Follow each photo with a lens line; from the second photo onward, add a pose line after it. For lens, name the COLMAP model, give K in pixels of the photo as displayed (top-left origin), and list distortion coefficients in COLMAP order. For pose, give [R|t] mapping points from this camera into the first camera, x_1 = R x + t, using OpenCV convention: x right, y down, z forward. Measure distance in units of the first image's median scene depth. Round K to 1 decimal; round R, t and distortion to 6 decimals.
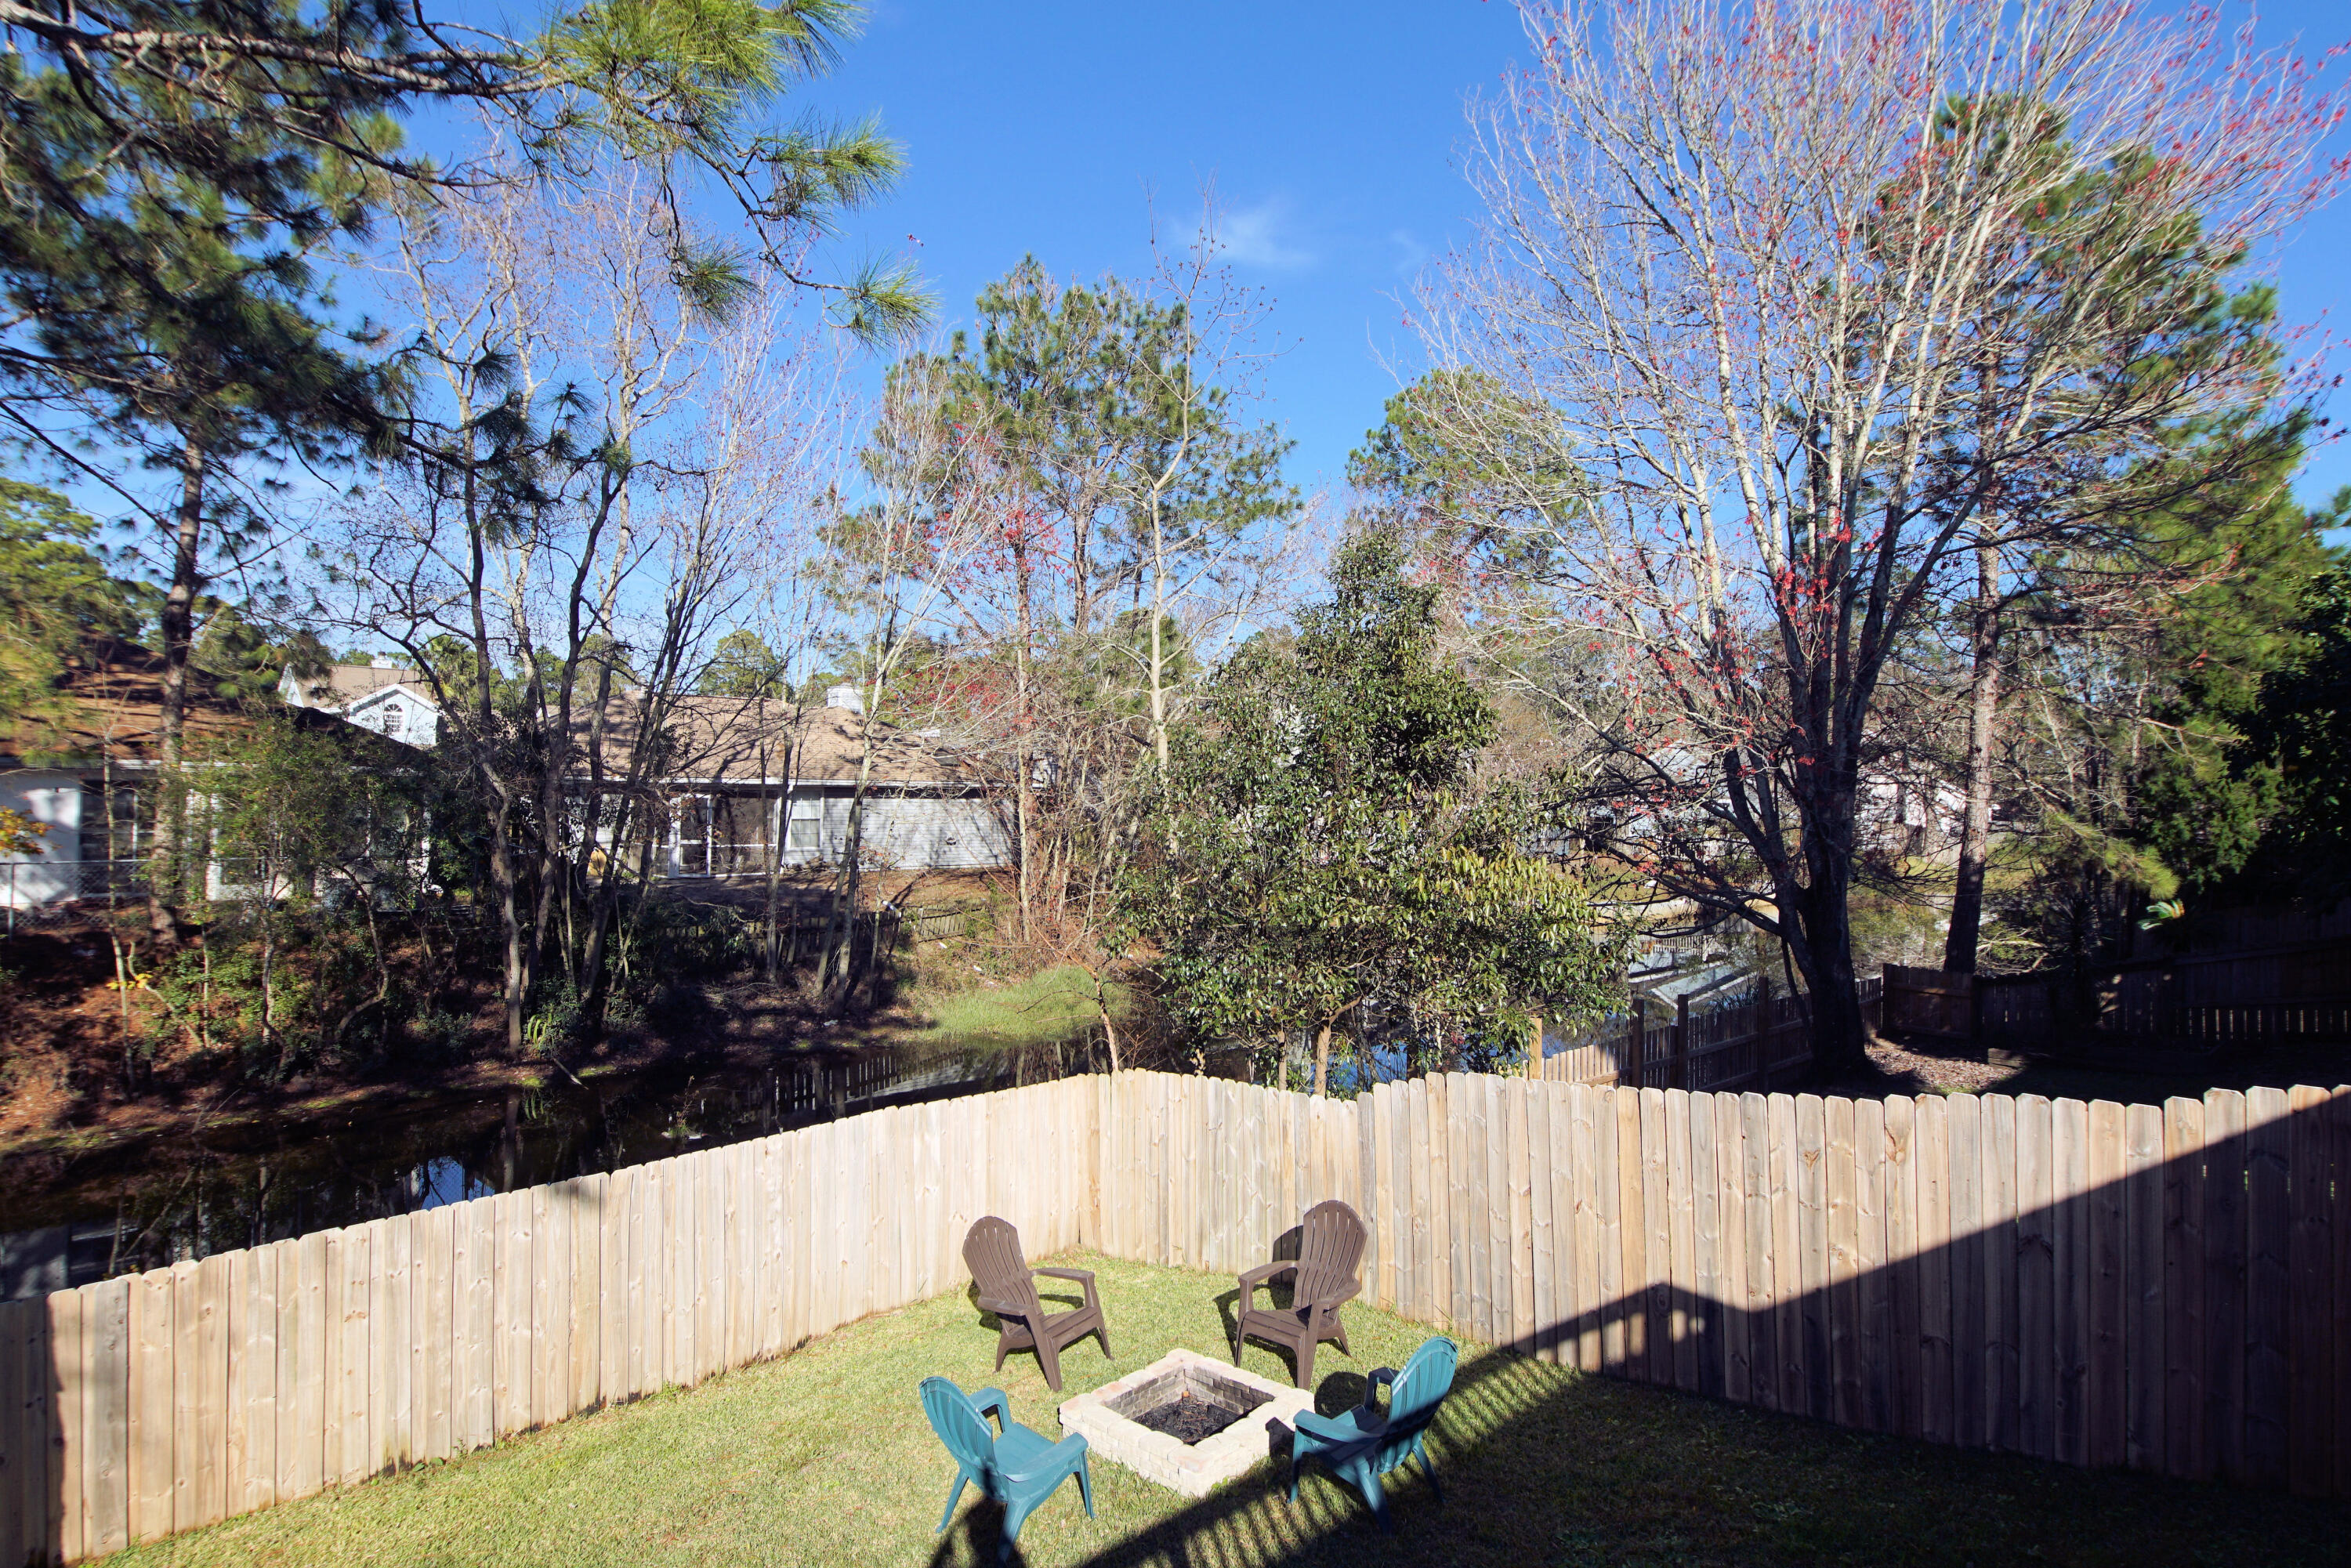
lens RADIAL K [[1260.5, 0, 1152.6], [0, 1260.5, 761.7], [0, 0, 1]] dist [0.033975, -0.031498]
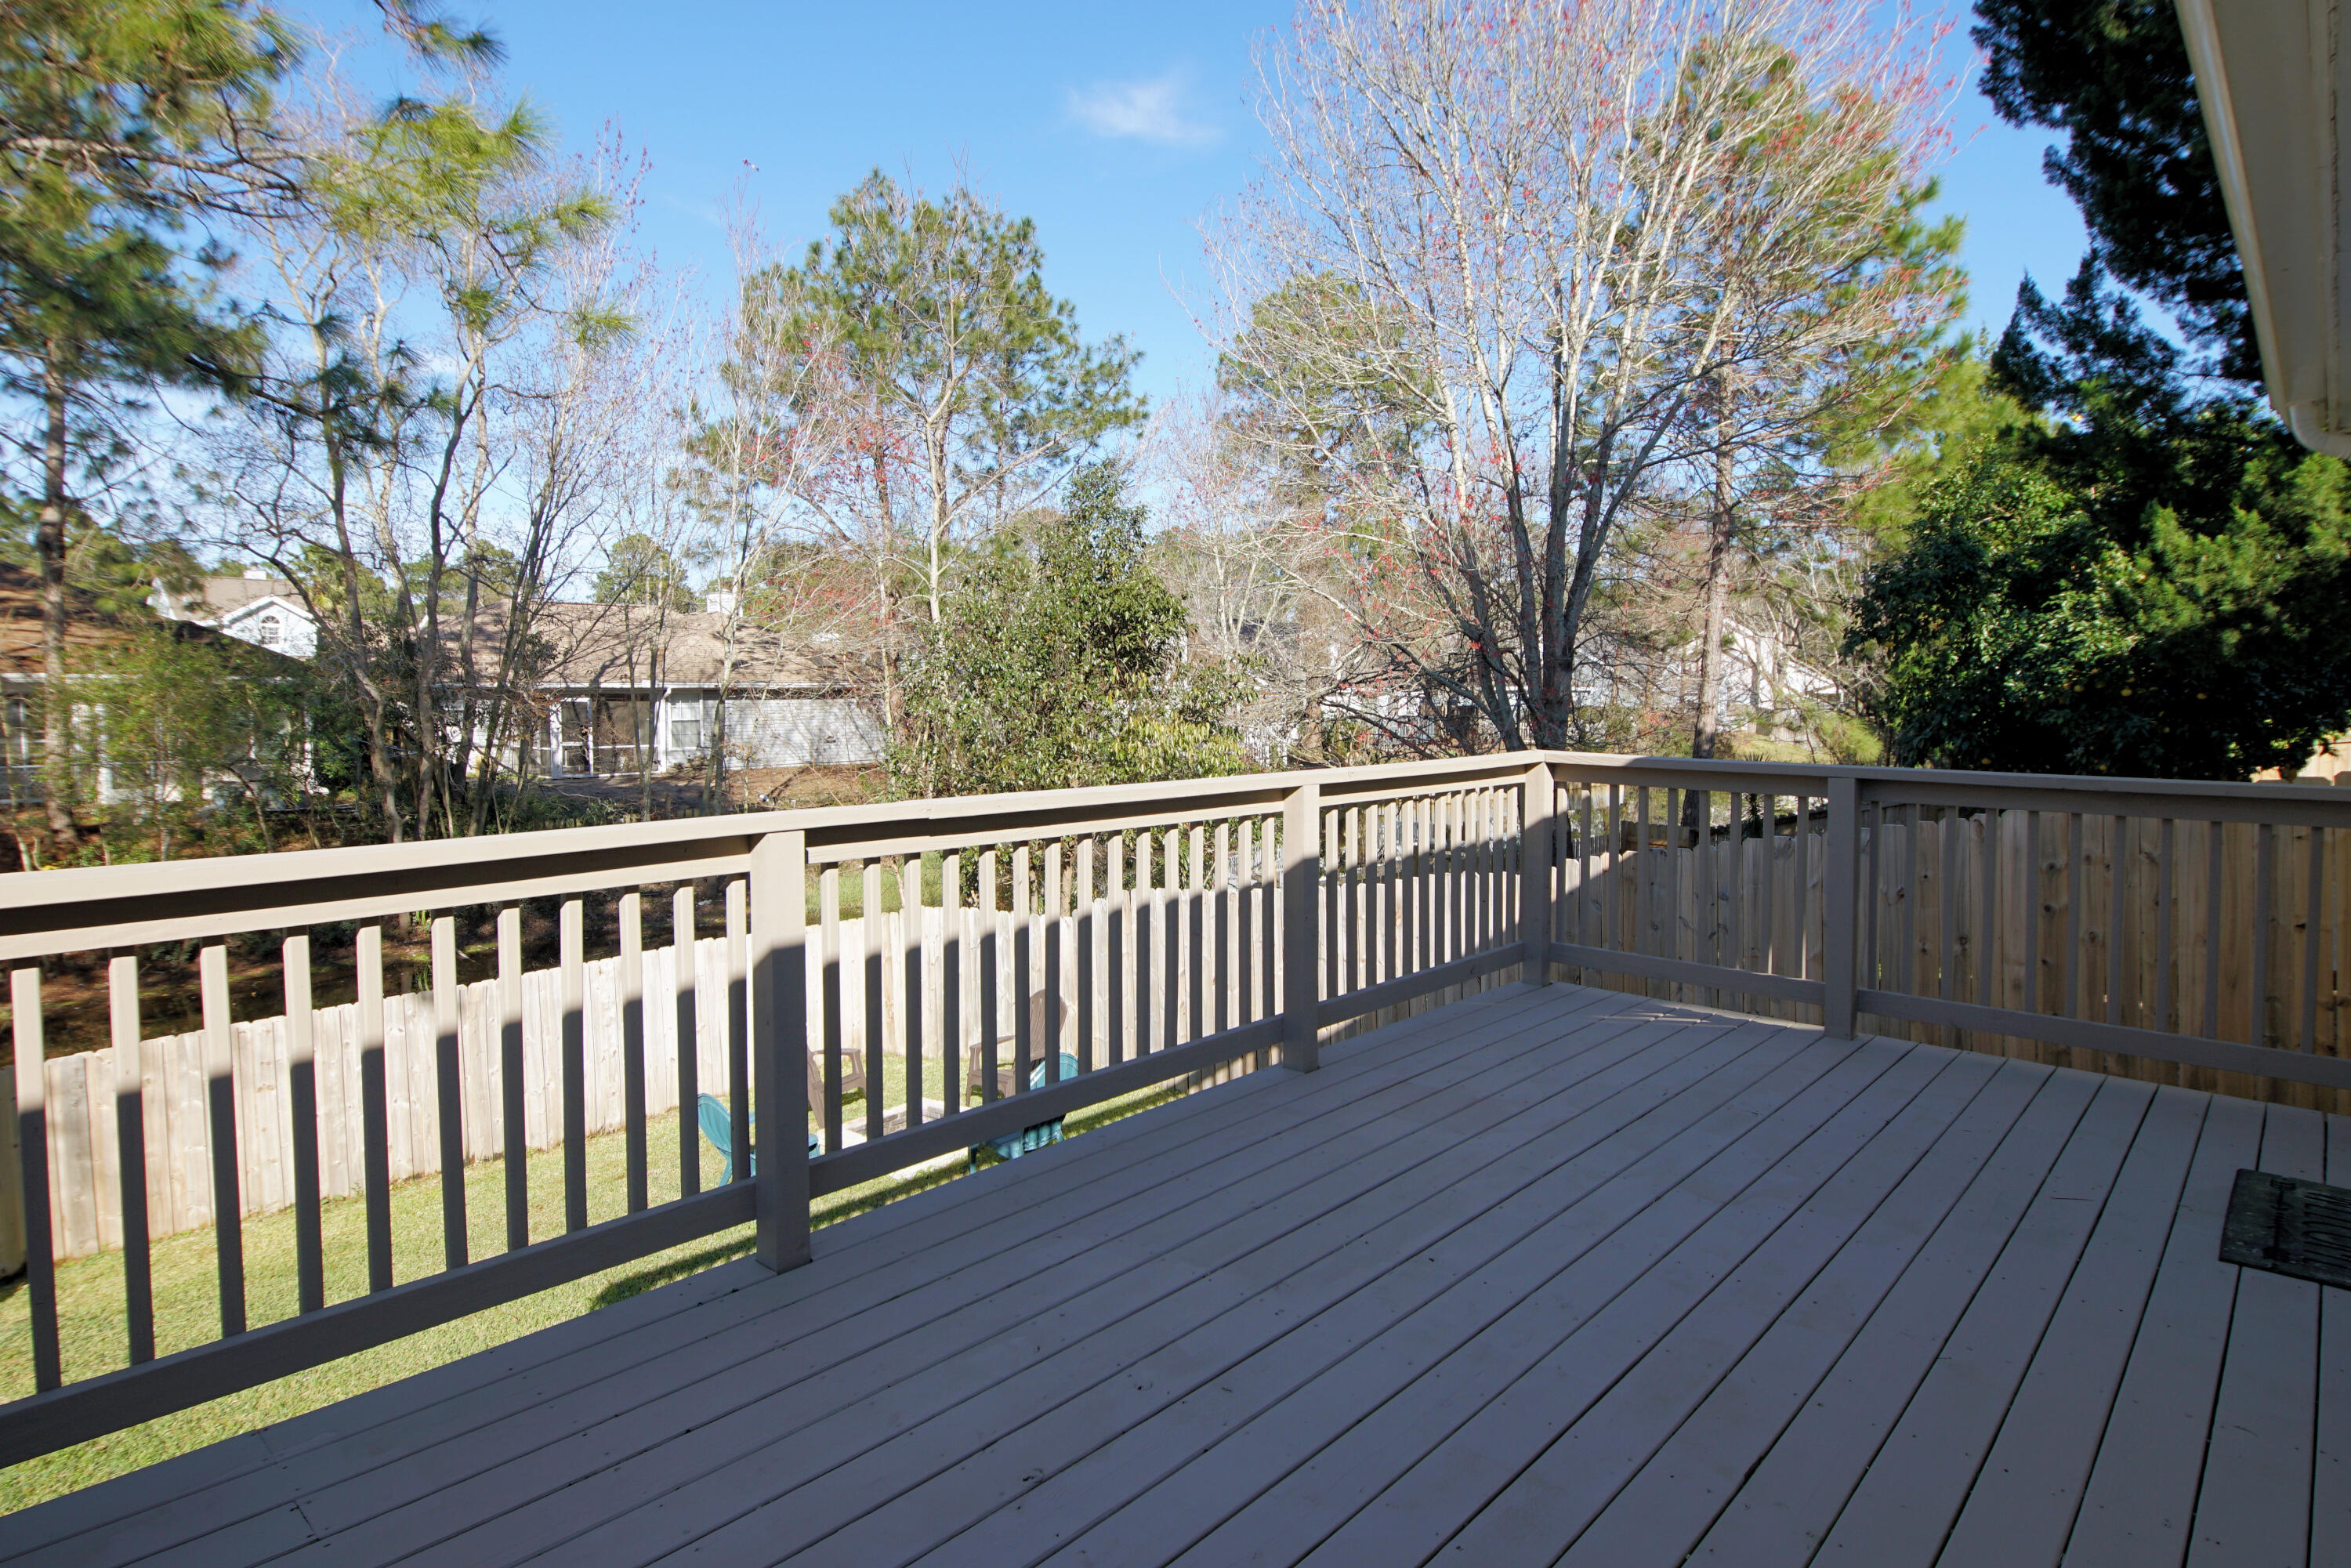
lens RADIAL K [[1260.5, 0, 1152.6], [0, 1260.5, 761.7], [0, 0, 1]] dist [0.033975, -0.031498]
pose [[0.997798, -0.022812, 0.062284, 0.077676], [0.017851, 0.996708, 0.079082, 0.005451], [-0.063883, -0.077796, 0.994920, -0.123580]]
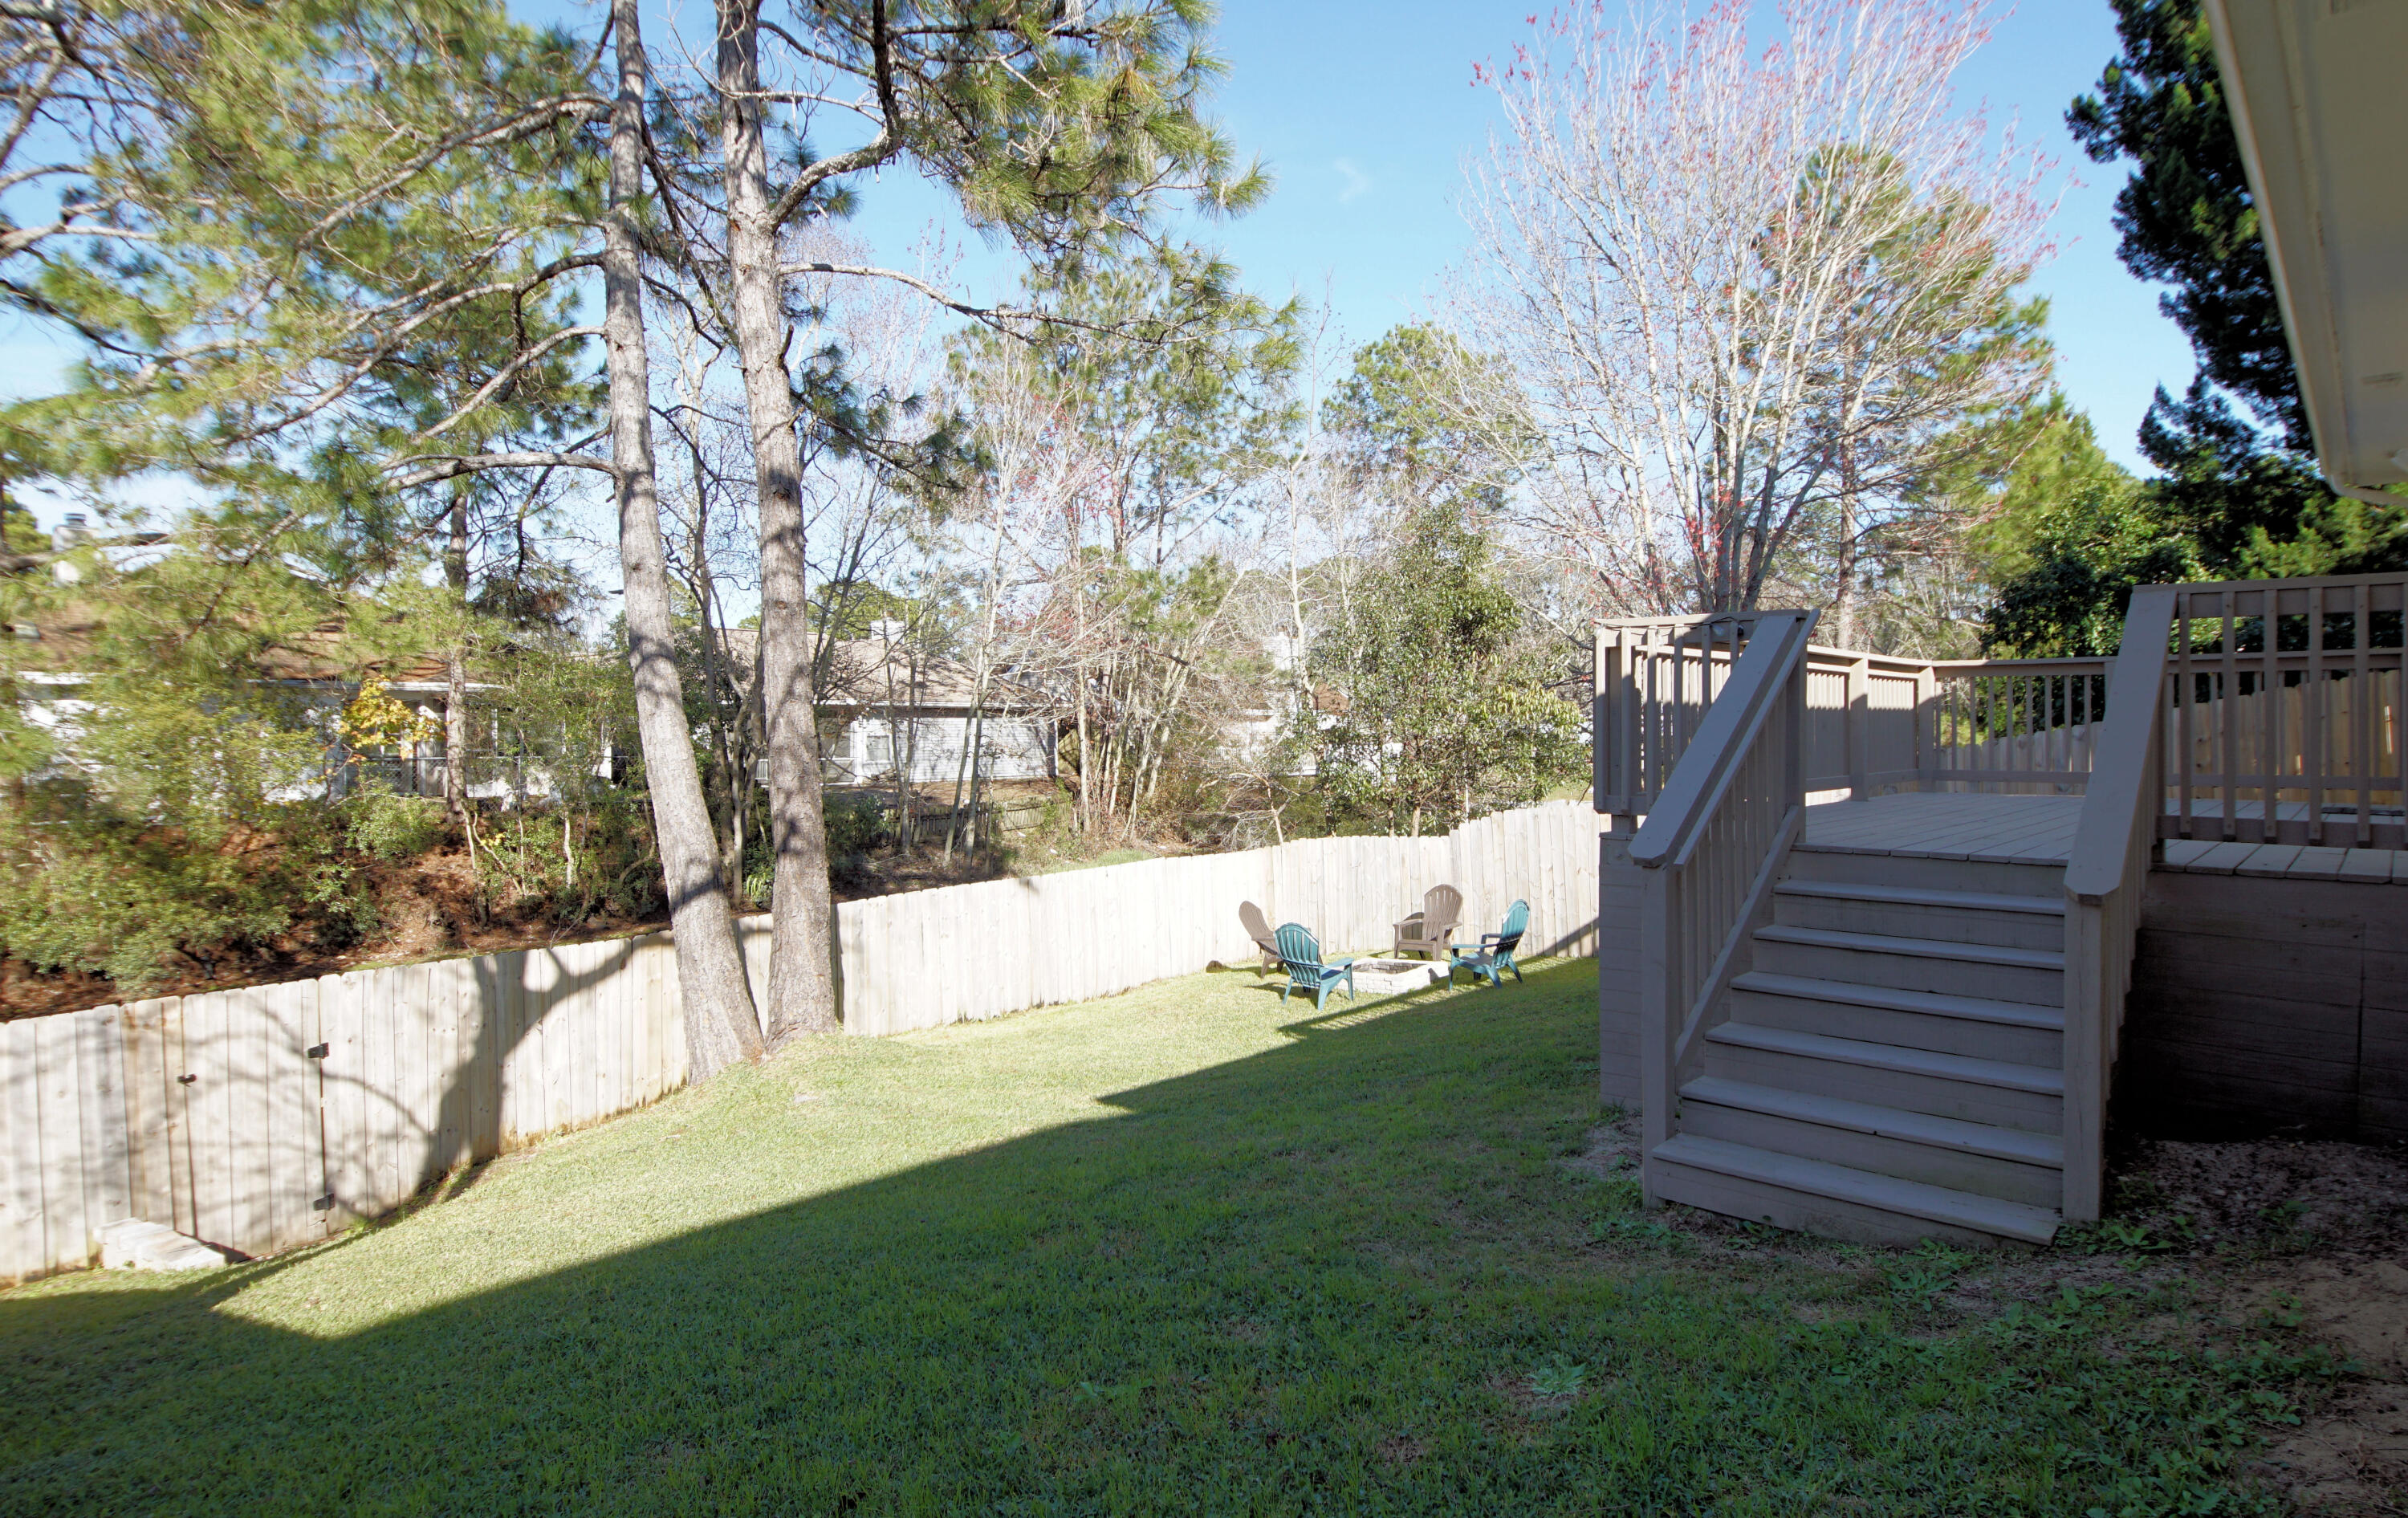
lens RADIAL K [[1319.5, 0, 1192.9], [0, 1319.5, 751.2], [0, 0, 1]] dist [0.033213, -0.028099]
pose [[0.996104, -0.023543, 0.084987, -0.155709], [0.020601, 0.999163, 0.035332, 0.038296], [-0.085748, -0.033443, 0.995755, -0.352223]]
